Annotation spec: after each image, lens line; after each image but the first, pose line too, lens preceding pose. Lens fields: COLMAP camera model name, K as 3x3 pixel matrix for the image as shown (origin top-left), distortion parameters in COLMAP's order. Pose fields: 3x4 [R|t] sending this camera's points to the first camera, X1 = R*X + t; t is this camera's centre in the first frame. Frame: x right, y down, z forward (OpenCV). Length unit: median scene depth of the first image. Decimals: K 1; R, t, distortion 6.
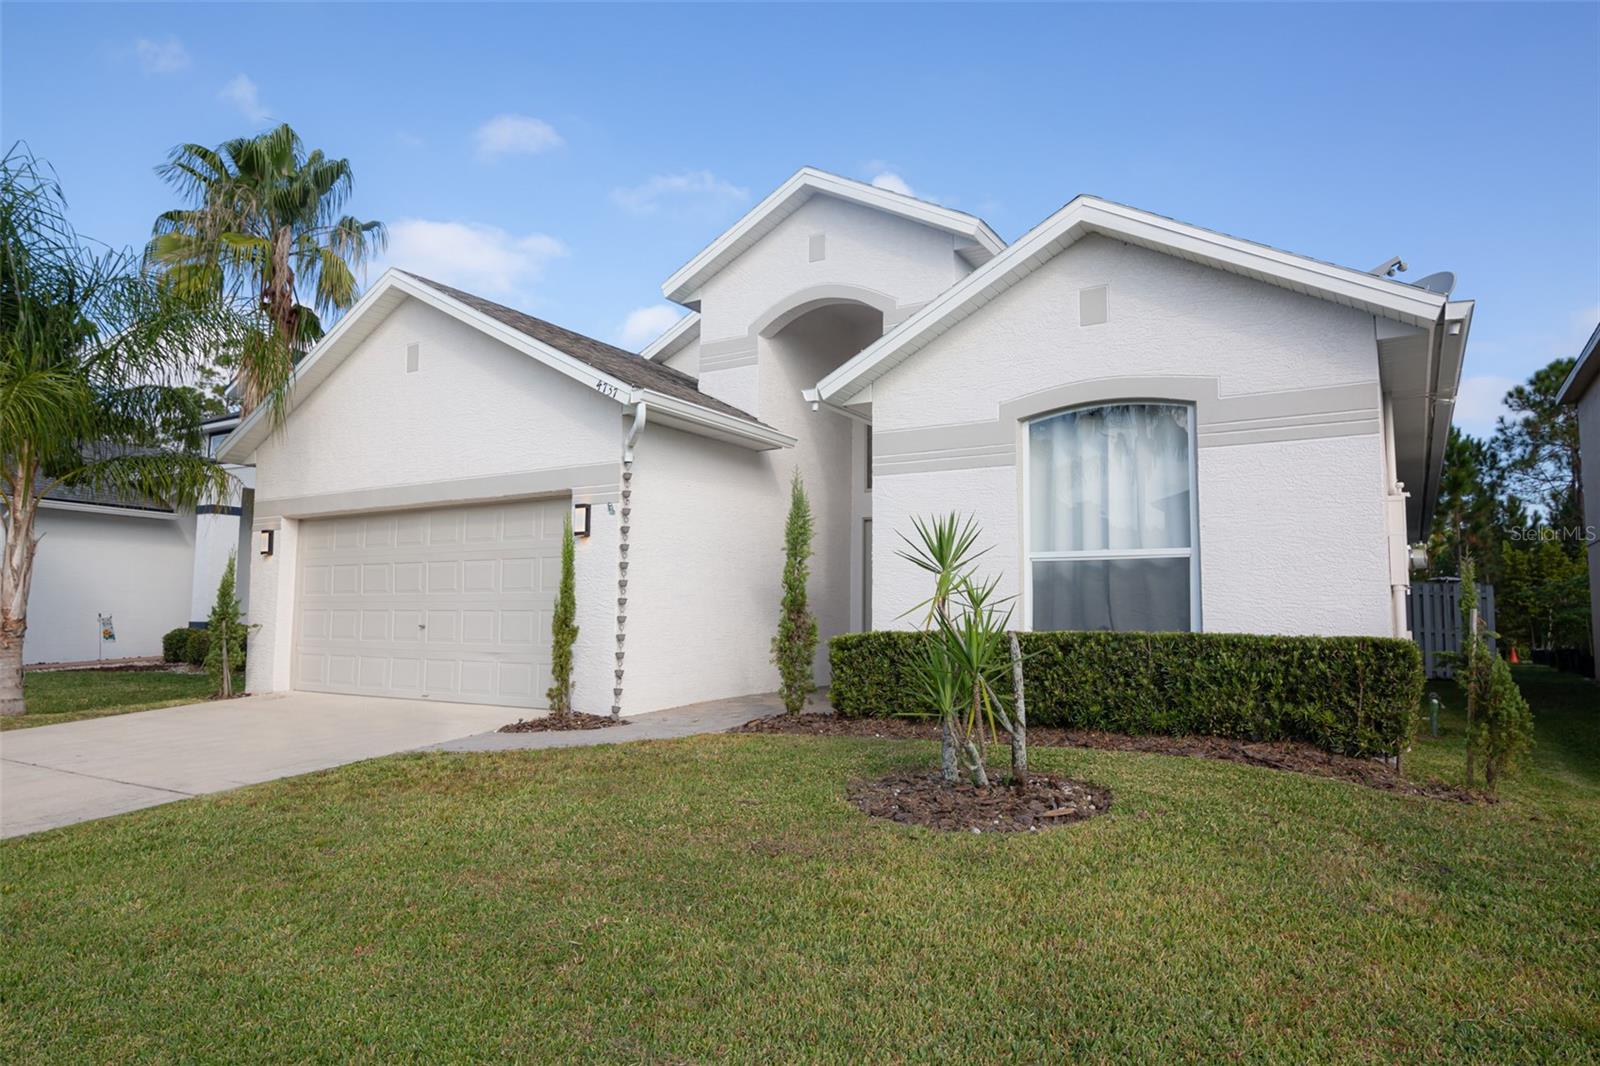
lens RADIAL K [[1032.5, 0, 783.5], [0, 1032.5, 522.0], [0, 0, 1]] dist [-0.008022, -0.001530]
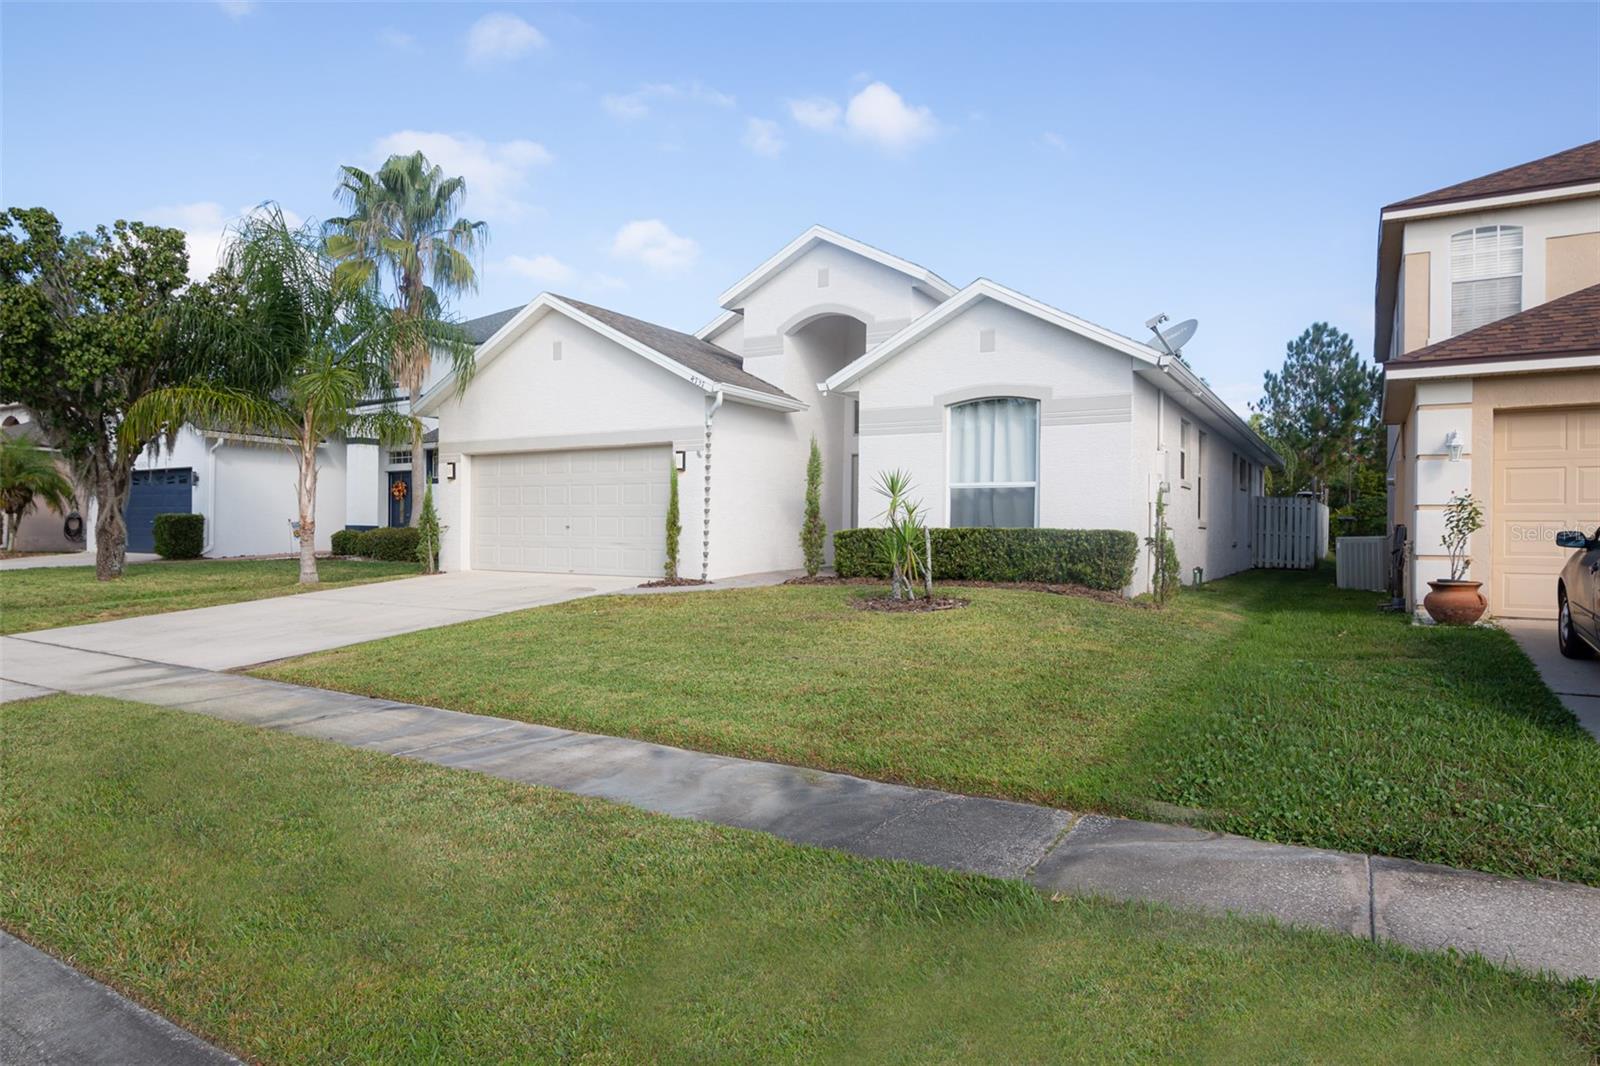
lens RADIAL K [[989.1, 0, 804.1], [0, 989.1, 528.8], [0, 0, 1]] dist [-0.015385, 0.001635]
pose [[0.999433, 0.000172, 0.033655, -0.055302], [-0.003405, 0.995373, 0.096025, -0.047713], [-0.033483, -0.096085, 0.994810, -0.588434]]
